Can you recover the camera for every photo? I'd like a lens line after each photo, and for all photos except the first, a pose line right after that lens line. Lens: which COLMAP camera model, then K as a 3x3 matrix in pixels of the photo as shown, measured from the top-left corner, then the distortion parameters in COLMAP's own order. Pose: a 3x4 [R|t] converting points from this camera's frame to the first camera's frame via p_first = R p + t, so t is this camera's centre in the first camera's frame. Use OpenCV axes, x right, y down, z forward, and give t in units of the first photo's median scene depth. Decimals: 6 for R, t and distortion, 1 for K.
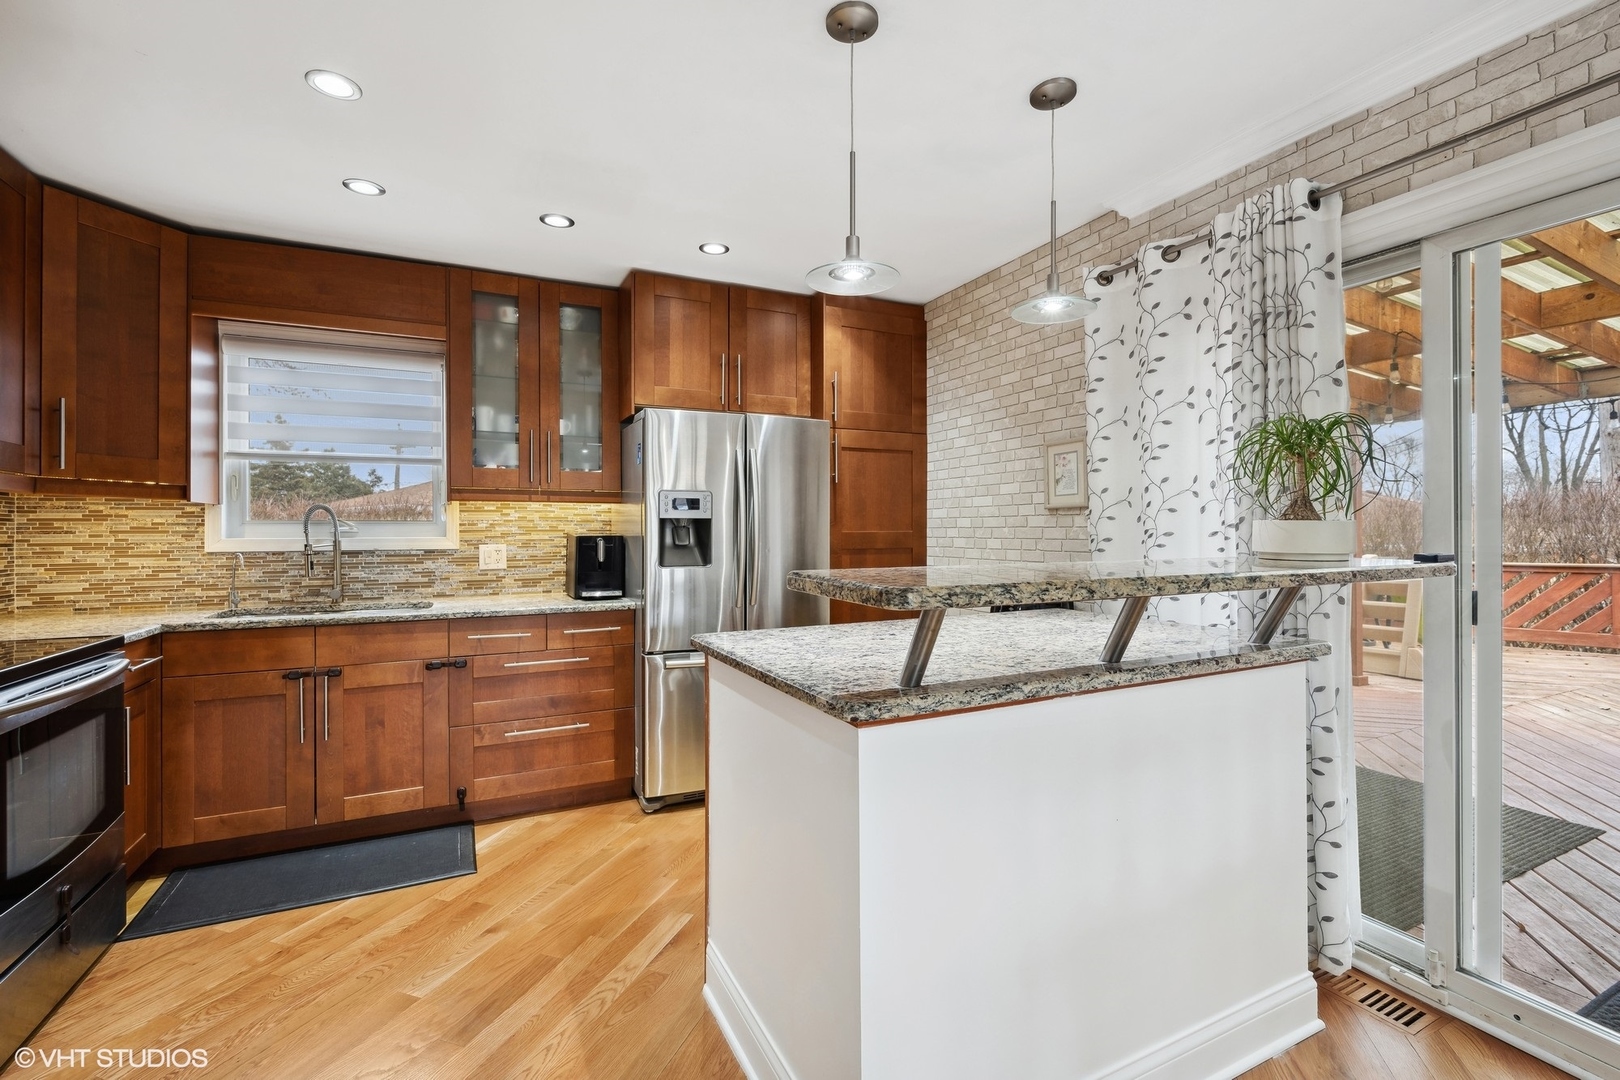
lens RADIAL K [[701.6, 0, 810.0], [0, 701.6, 540.0], [0, 0, 1]] dist [-0.000018, -0.000007]
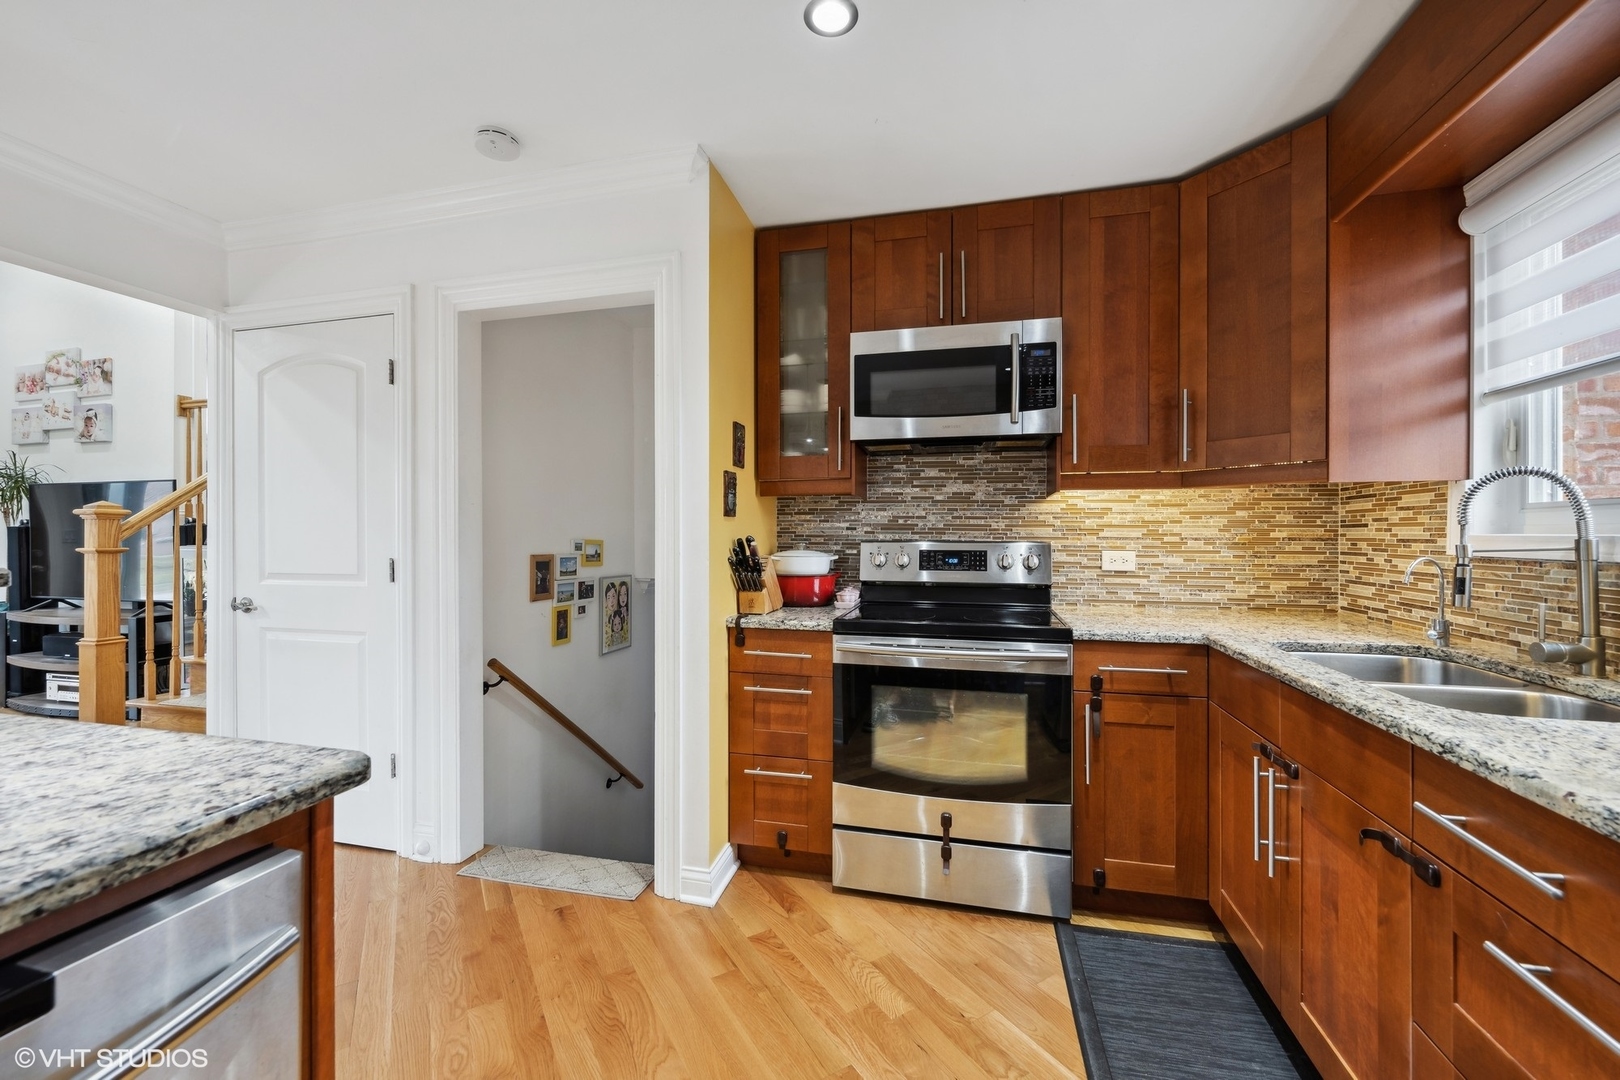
lens RADIAL K [[644.8, 0, 810.0], [0, 644.8, 540.0], [0, 0, 1]] dist [-0.002275, -0.000279]
pose [[-0.644868, 0.012871, -0.764186, -0.029123], [-0.000124, 0.999856, 0.016944, -0.006785], [0.764294, 0.011021, -0.644774, 1.037555]]
